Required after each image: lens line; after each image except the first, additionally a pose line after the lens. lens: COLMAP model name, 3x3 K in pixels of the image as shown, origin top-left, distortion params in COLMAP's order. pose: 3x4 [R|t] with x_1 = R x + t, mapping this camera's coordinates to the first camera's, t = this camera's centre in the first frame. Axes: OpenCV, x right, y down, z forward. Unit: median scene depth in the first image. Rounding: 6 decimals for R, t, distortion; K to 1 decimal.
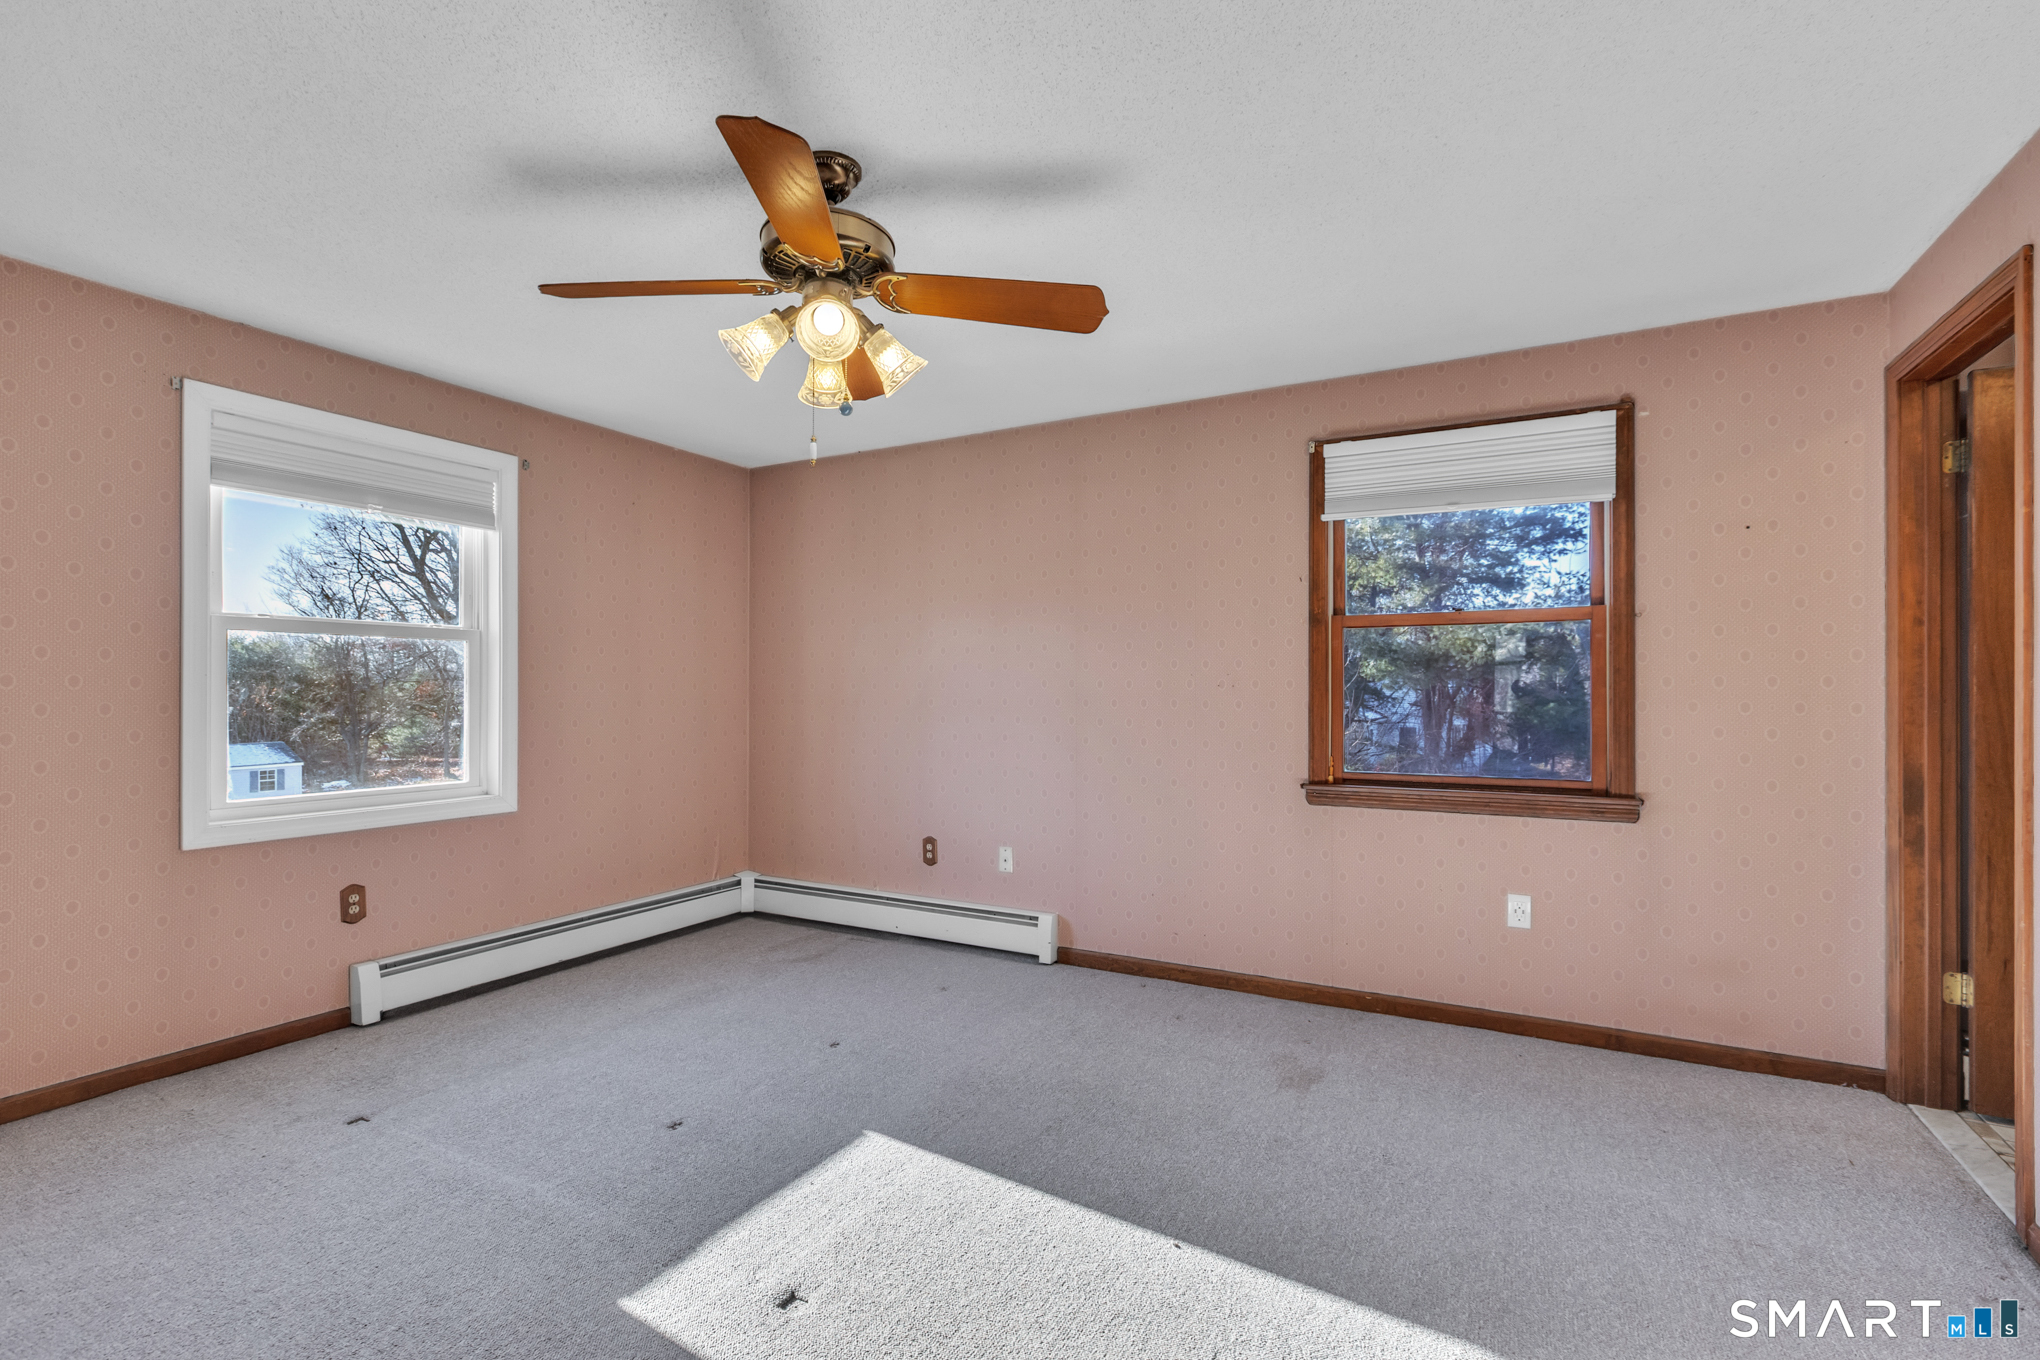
lens RADIAL K [[925.8, 0, 1019.9], [0, 925.8, 693.4], [0, 0, 1]] dist [0.000374, 0.000643]
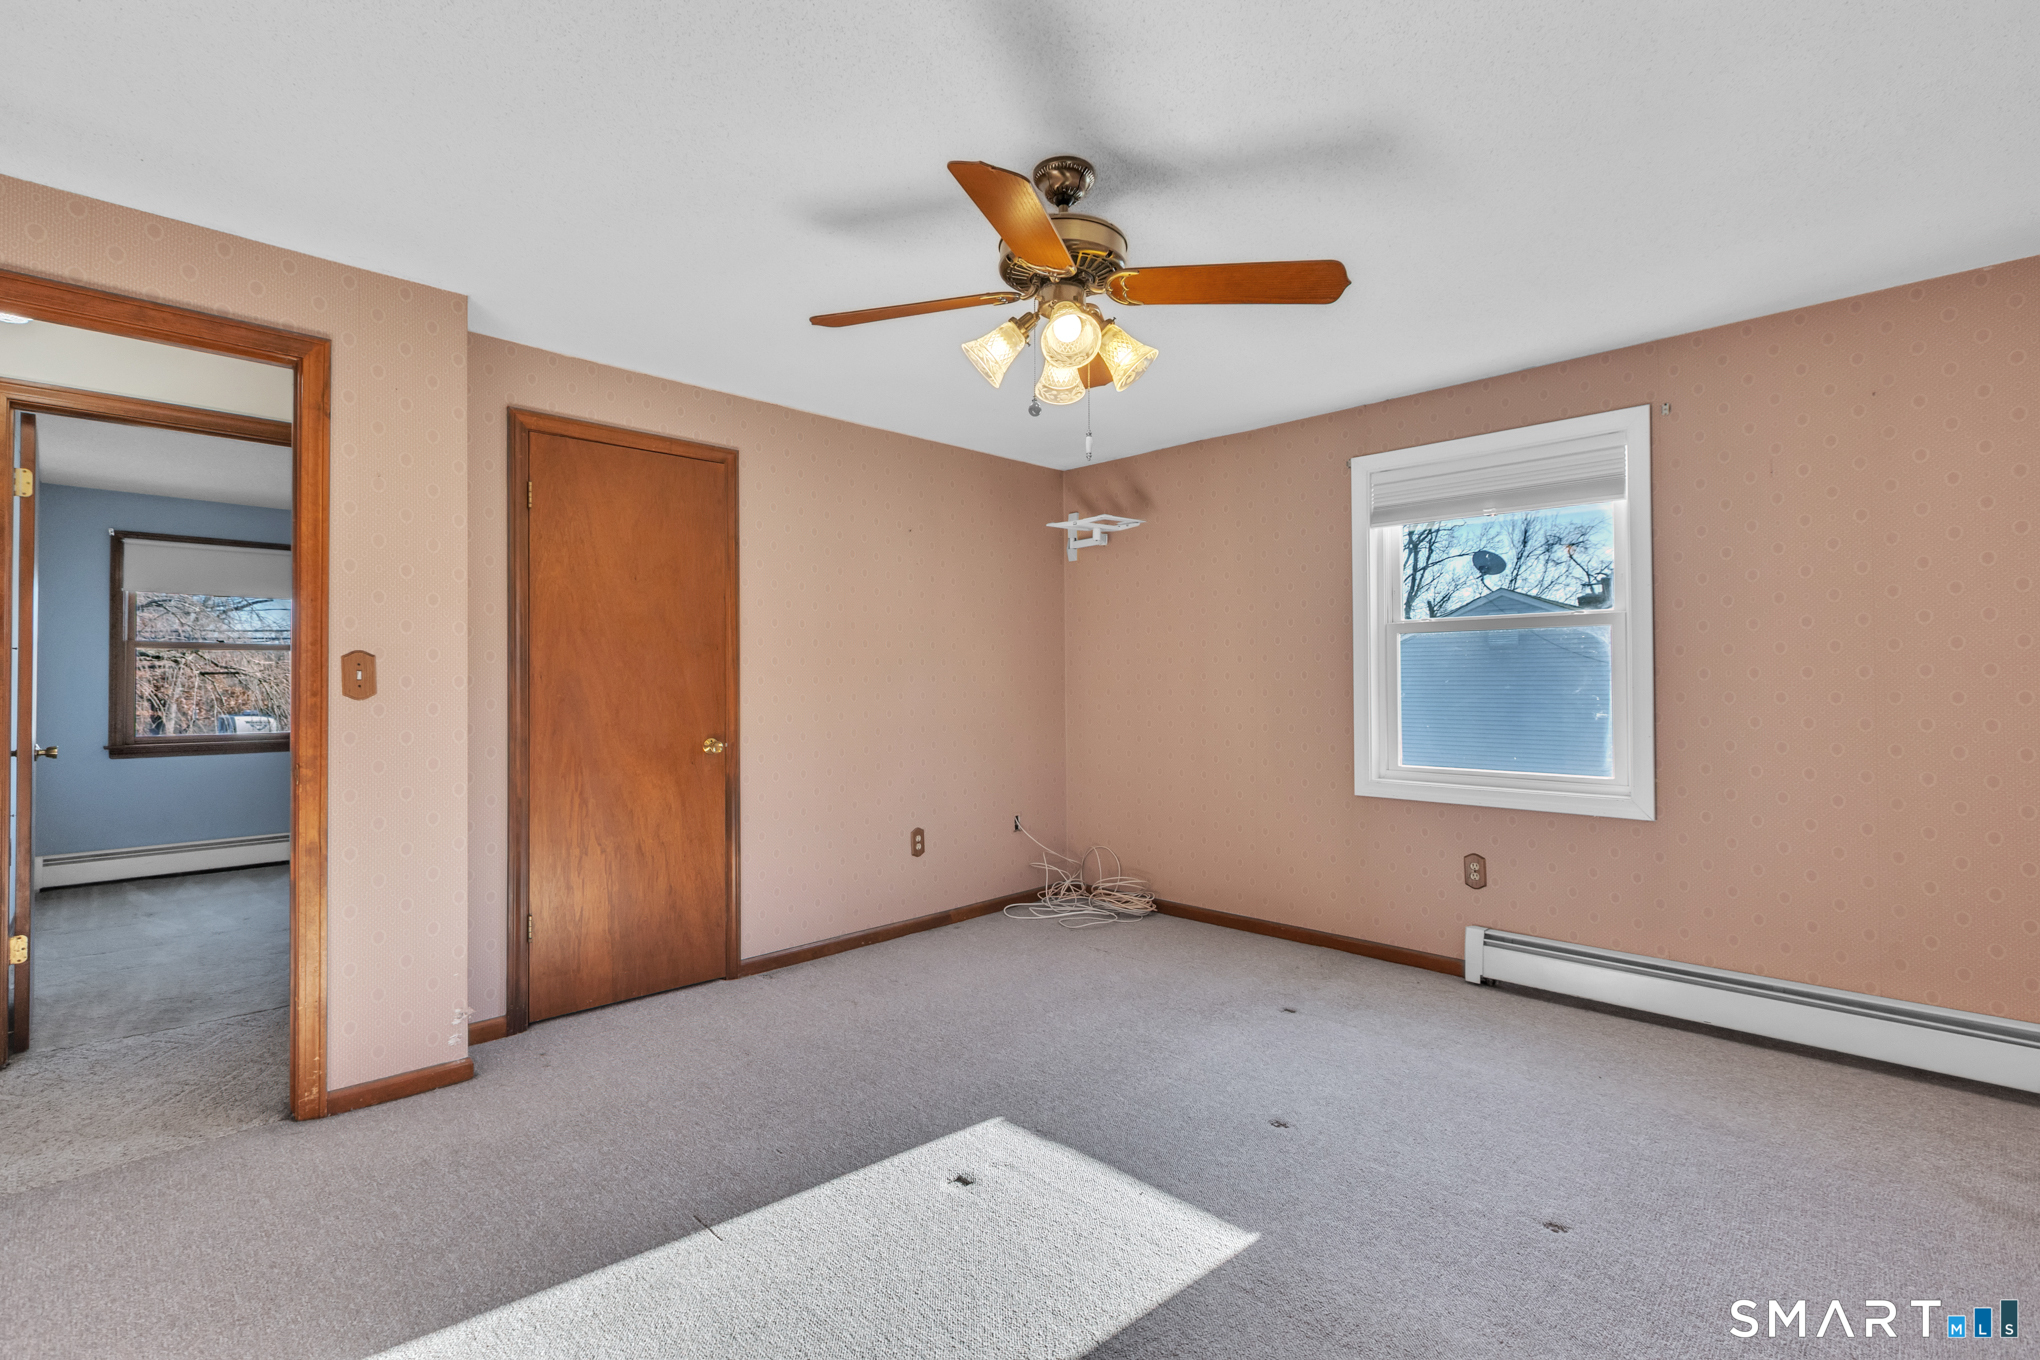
lens RADIAL K [[913.1, 0, 1014.6], [0, 913.1, 678.4], [0, 0, 1]] dist [-0.004449, 0.000058]
pose [[-0.278547, -0.005306, -0.960408, 0.538882], [0.001223, 0.999982, -0.005880, 0.000878], [0.960422, -0.002812, -0.278535, 0.851006]]
